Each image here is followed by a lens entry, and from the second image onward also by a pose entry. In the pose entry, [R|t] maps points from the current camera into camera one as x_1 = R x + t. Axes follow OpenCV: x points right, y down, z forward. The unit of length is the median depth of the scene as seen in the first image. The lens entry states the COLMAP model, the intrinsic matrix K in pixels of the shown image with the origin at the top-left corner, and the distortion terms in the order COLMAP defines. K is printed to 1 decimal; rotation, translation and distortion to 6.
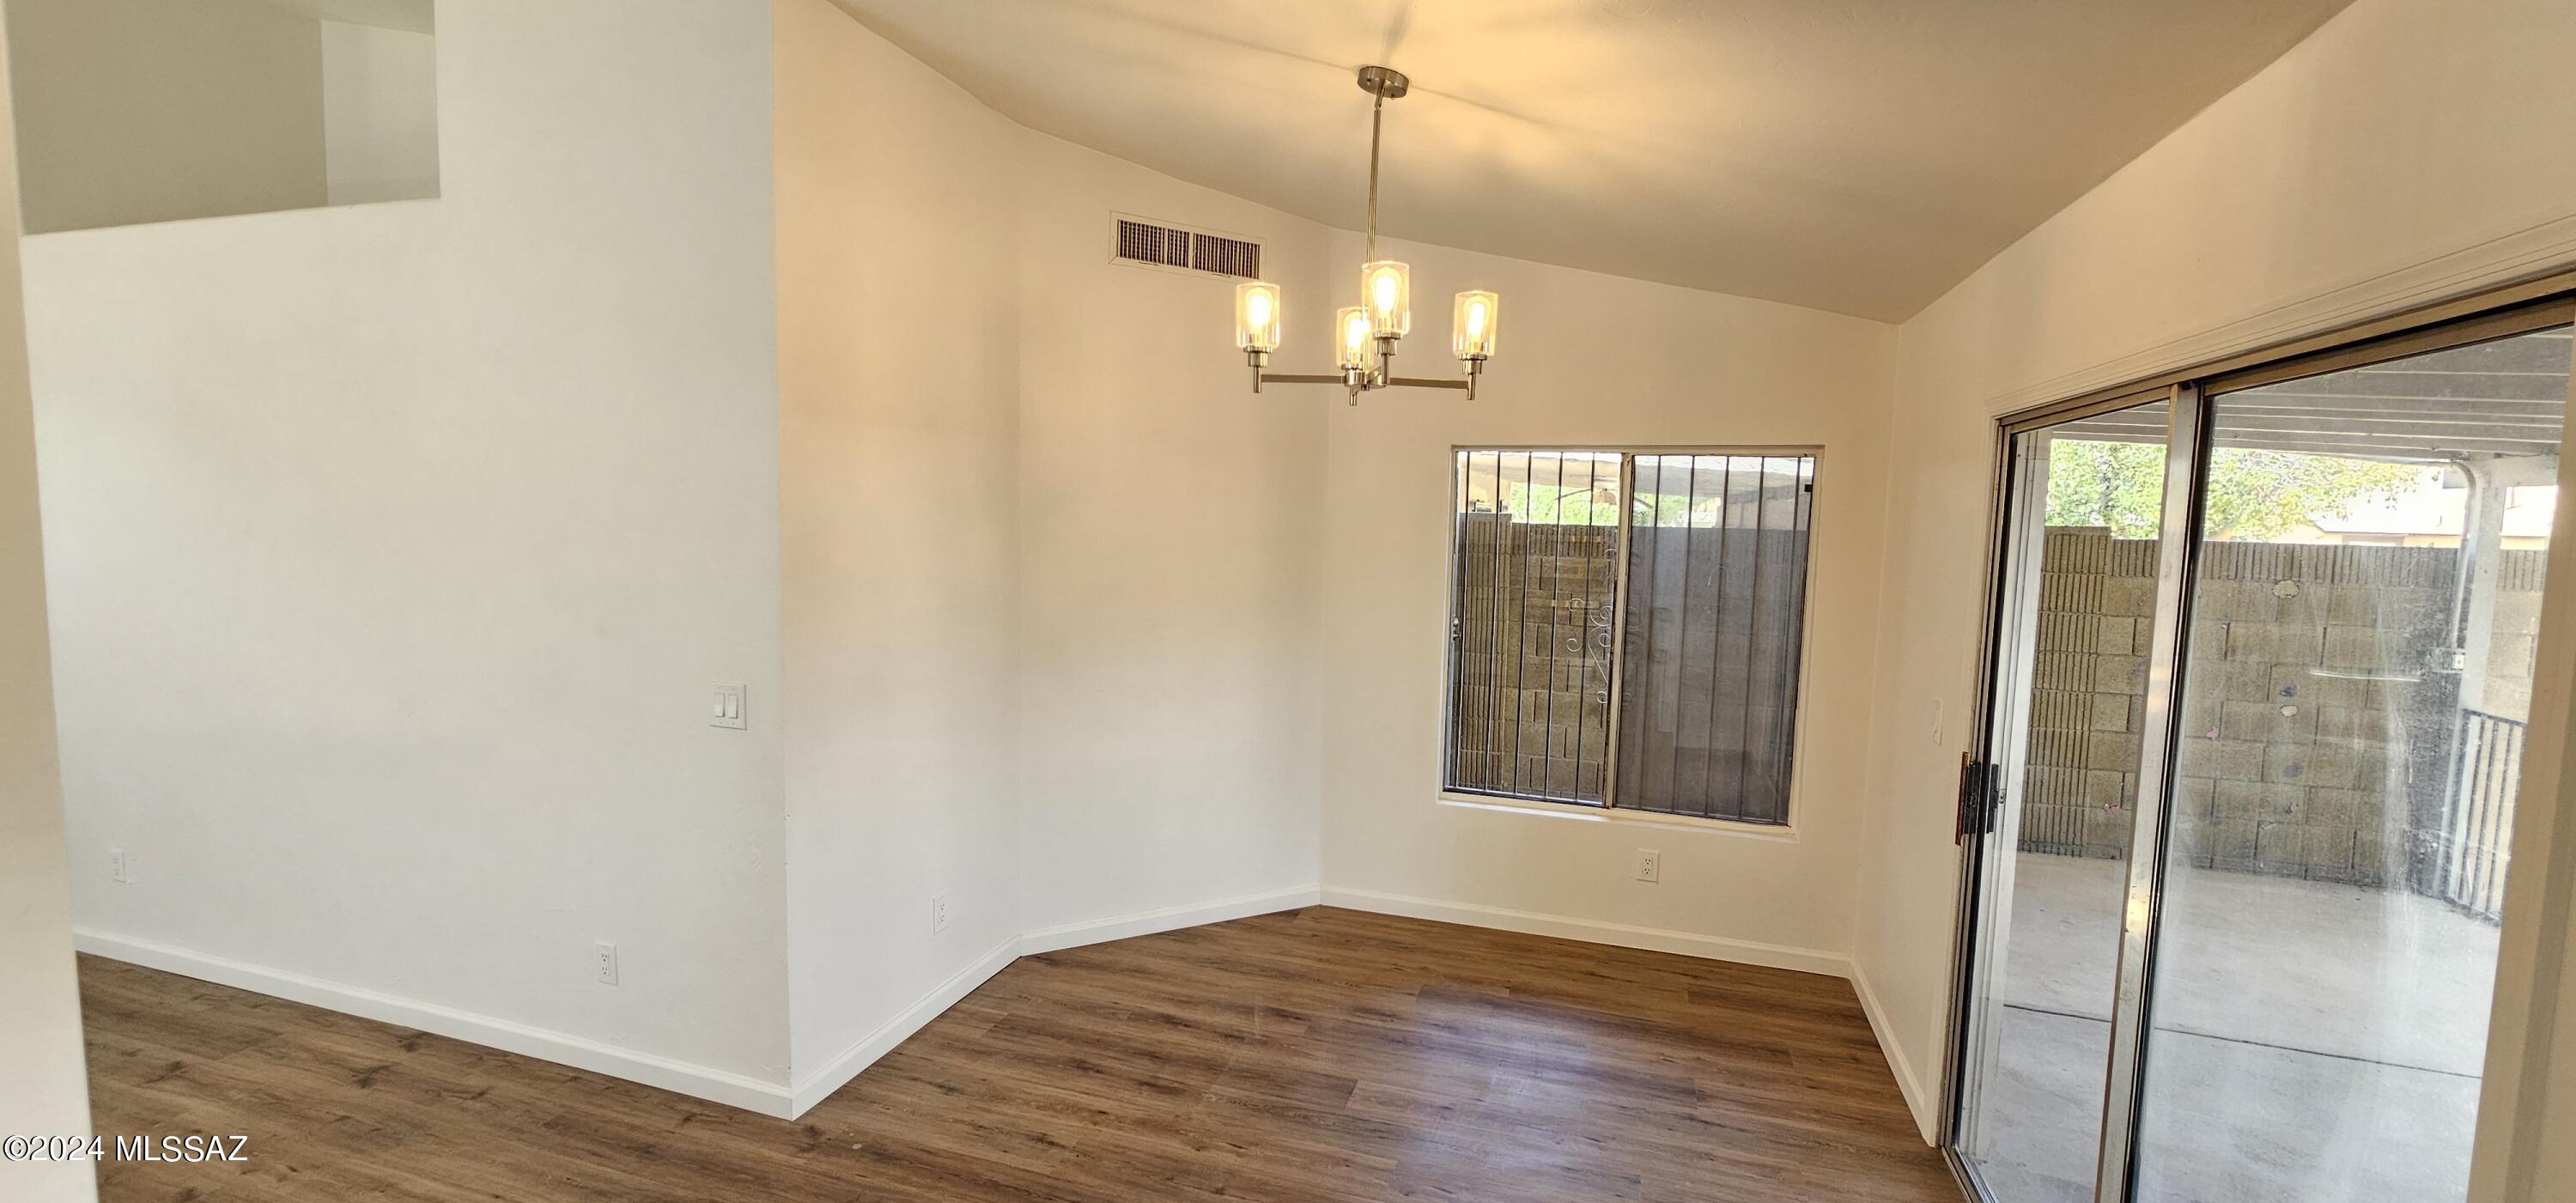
lens RADIAL K [[1049.7, 0, 1351.4], [0, 1049.7, 612.9], [0, 0, 1]] dist [0.000263, 0.000041]
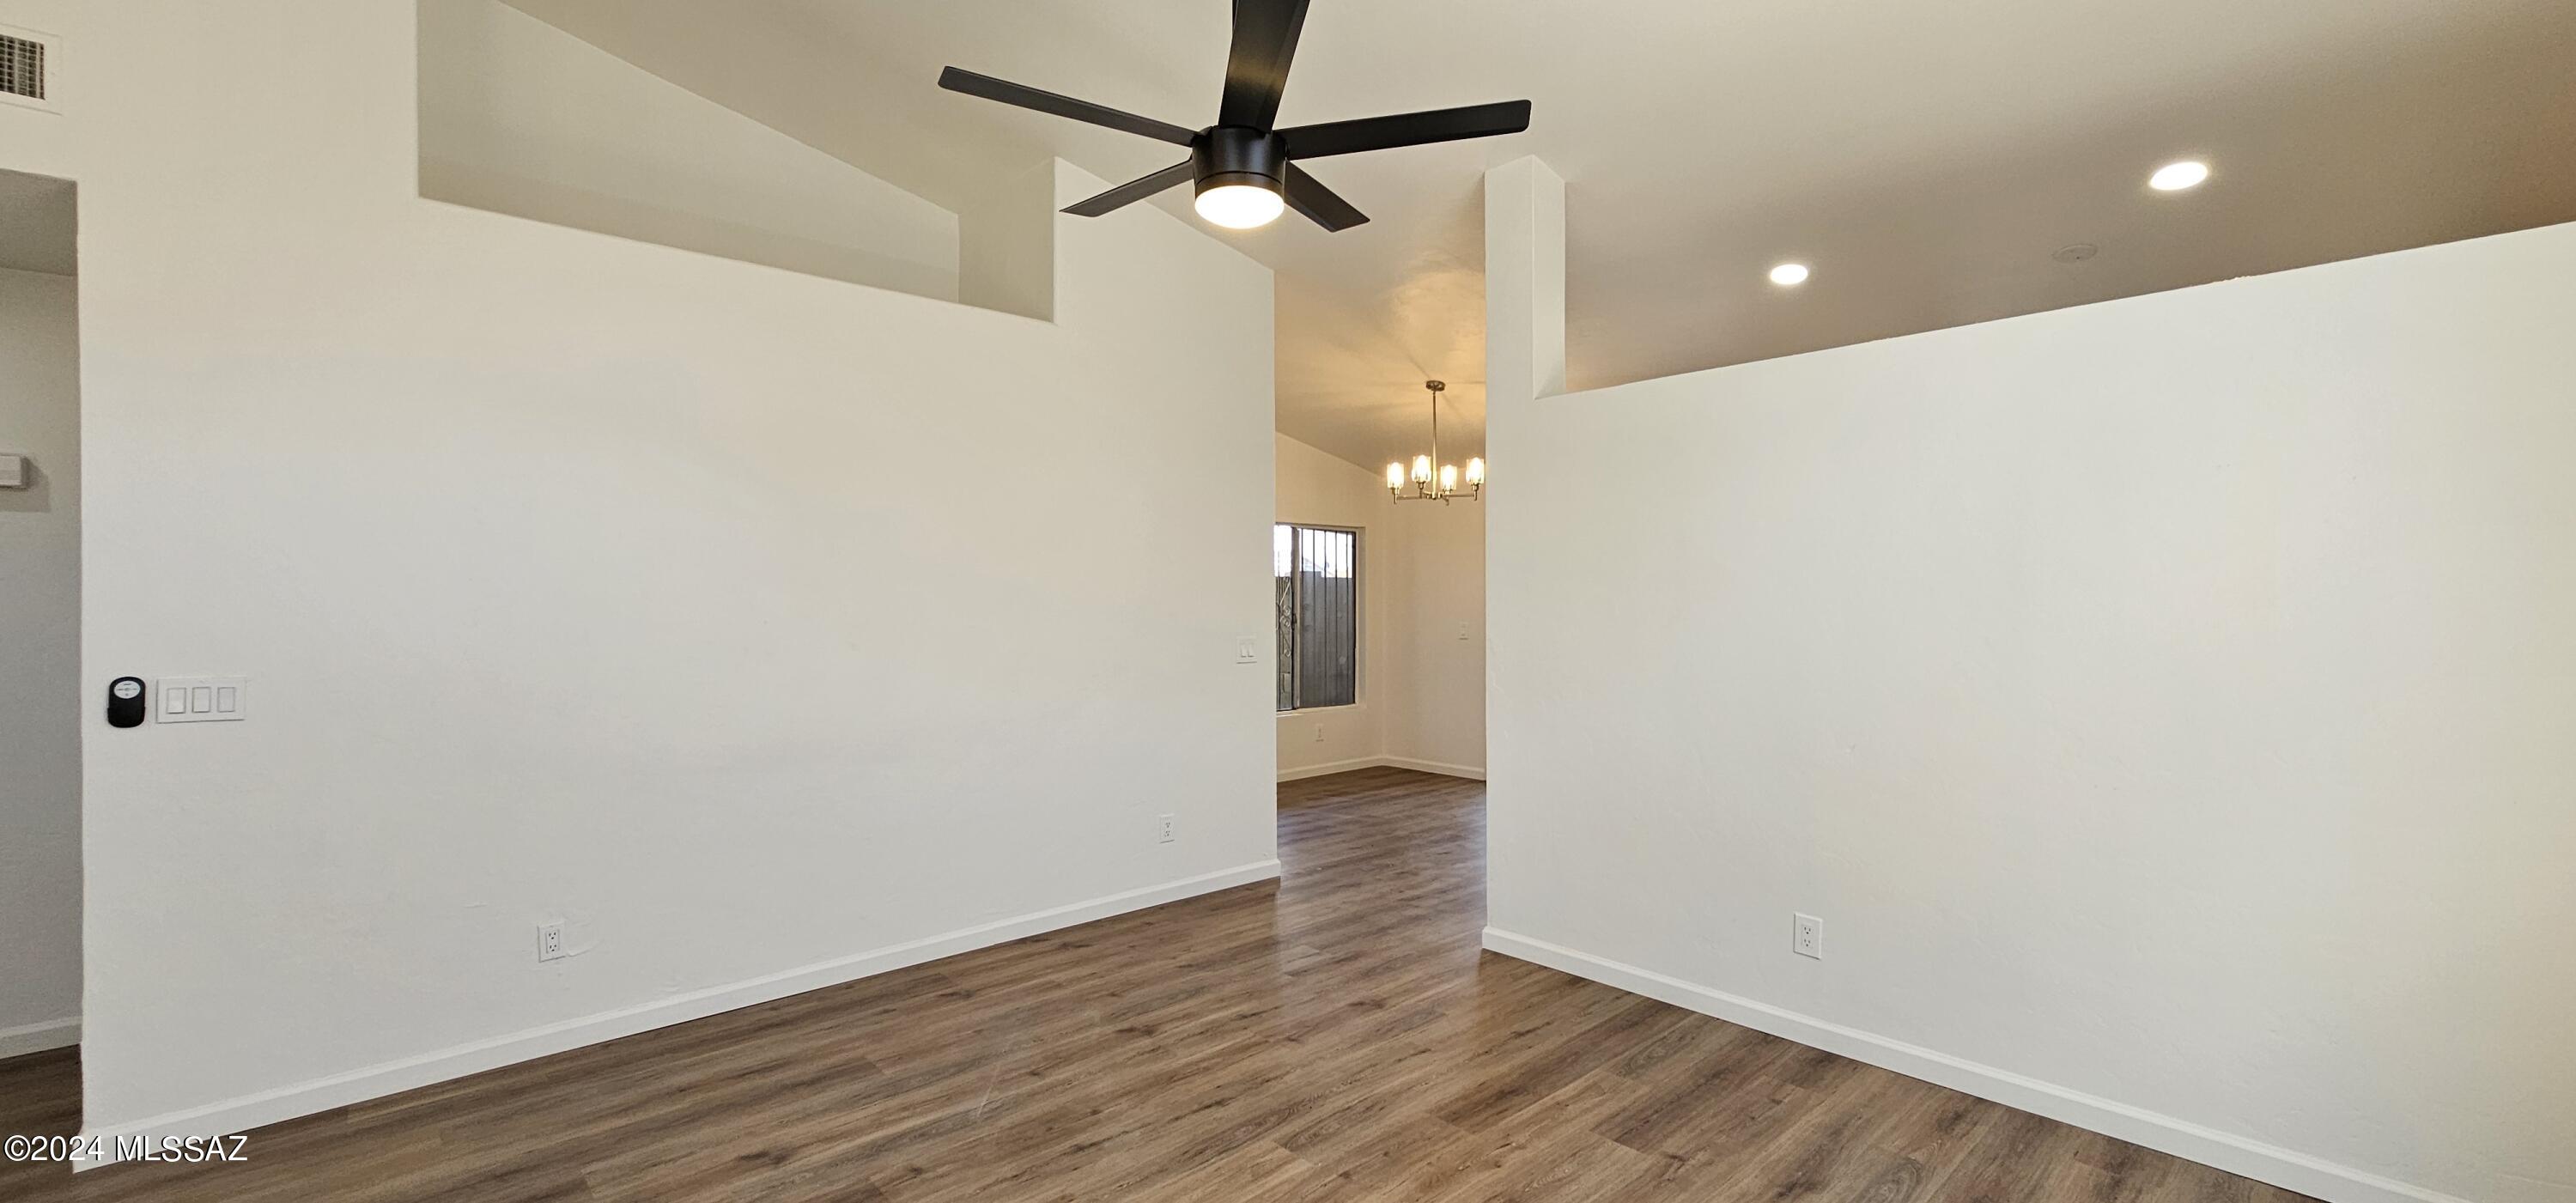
lens RADIAL K [[1049.7, 0, 1277.2], [0, 1049.7, 593.8], [0, 0, 1]] dist [0.000263, 0.000041]
pose [[0.522213, -0.023499, 0.852491, -1.957119], [0.102948, 0.994047, -0.035662, 0.050675], [-0.846578, 0.106386, 0.521524, -0.011689]]
